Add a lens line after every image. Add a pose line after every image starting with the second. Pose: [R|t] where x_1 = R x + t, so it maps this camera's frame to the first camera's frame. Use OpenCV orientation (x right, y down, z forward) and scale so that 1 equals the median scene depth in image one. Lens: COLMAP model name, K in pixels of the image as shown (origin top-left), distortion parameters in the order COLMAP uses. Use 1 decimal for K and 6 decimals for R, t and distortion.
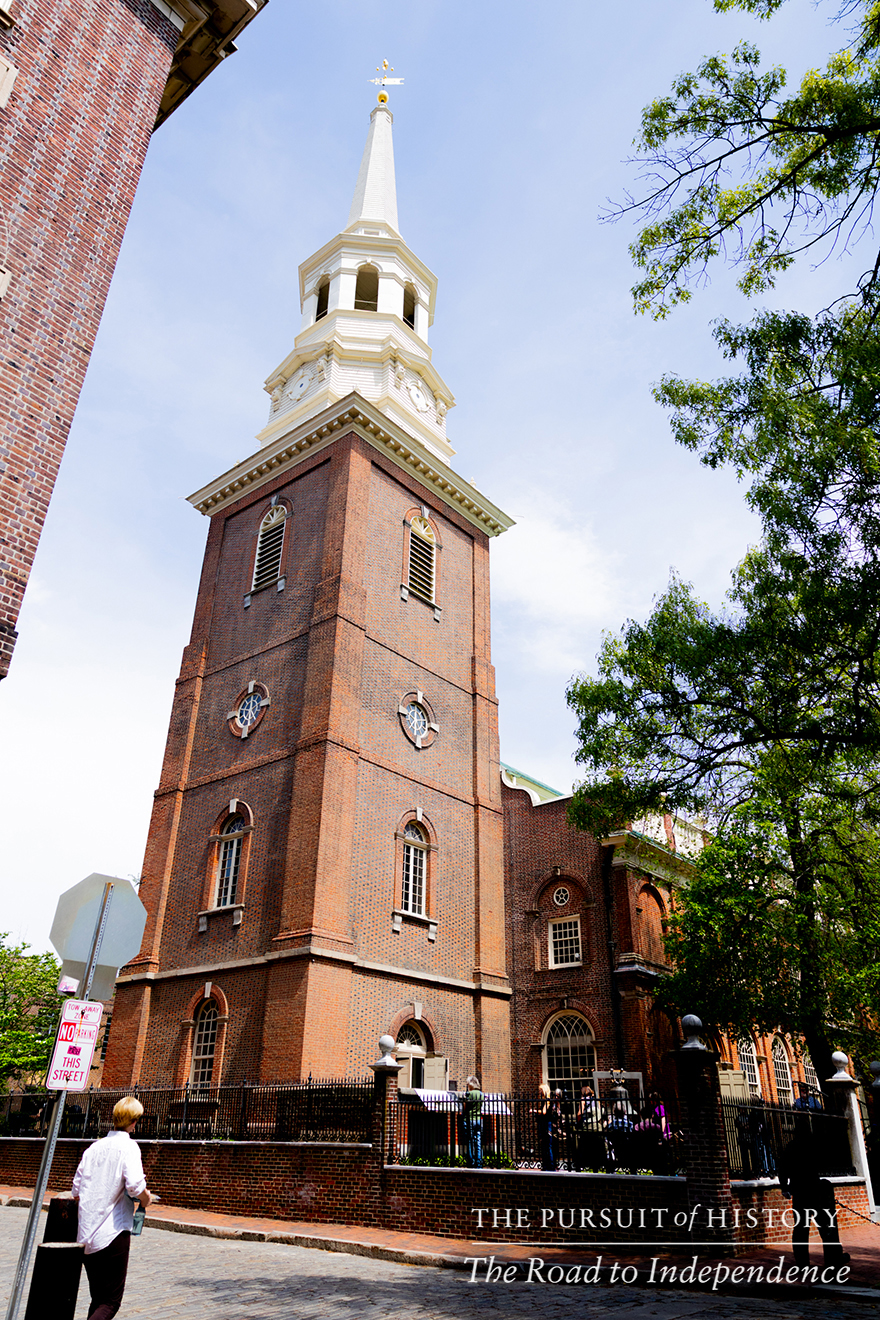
lens RADIAL K [[907.2, 0, 442.0], [0, 907.2, 659.7], [0, 0, 1]] dist [0.003141, -0.003994]
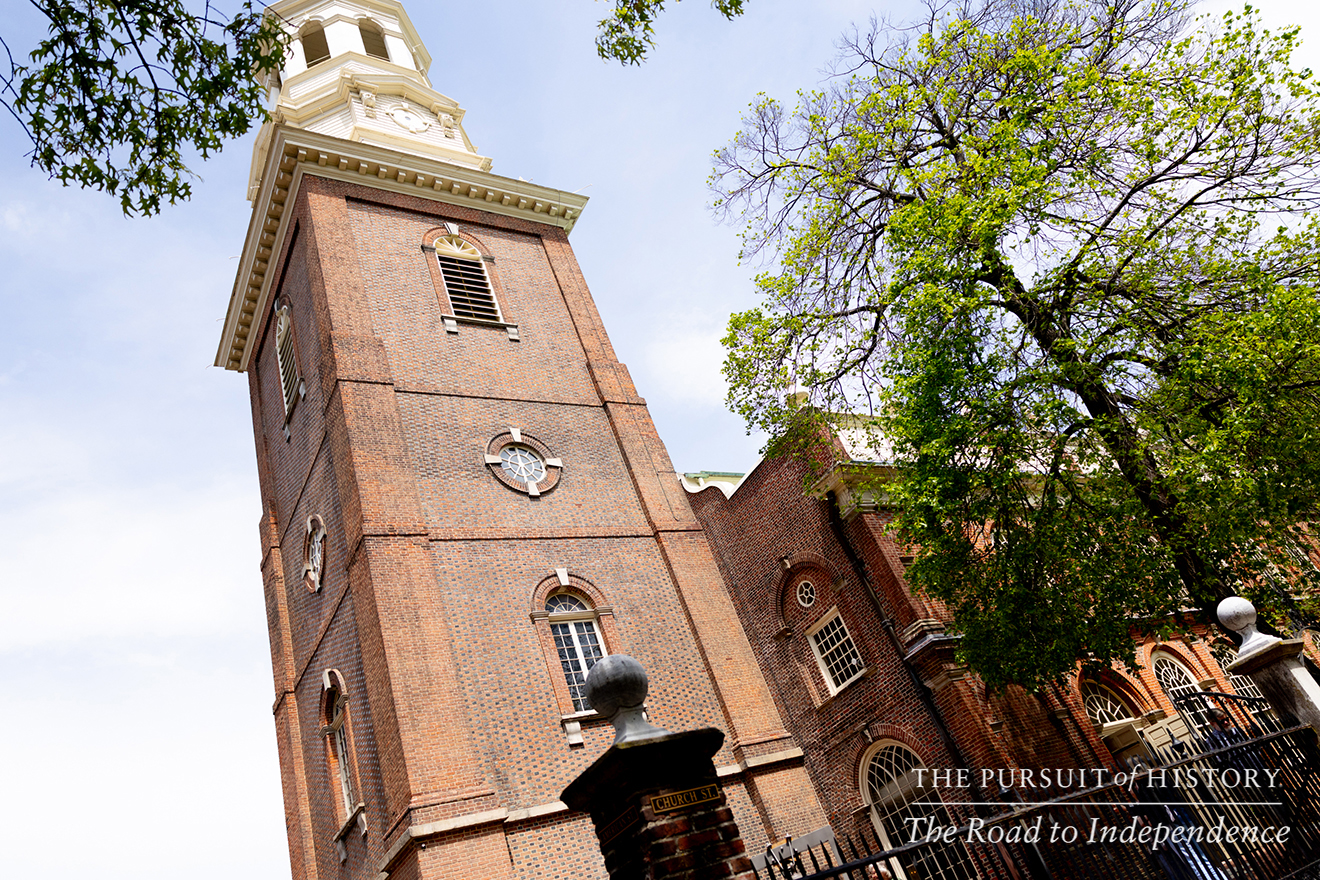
lens RADIAL K [[907.2, 0, 657.9], [0, 907.2, 440.4], [0, 0, 1]] dist [0.003141, -0.003994]
pose [[0.880967, -0.459638, -0.112379, 0.164420], [0.453800, 0.887986, -0.074477, 0.159002], [0.134023, 0.014614, 0.990870, 0.304676]]
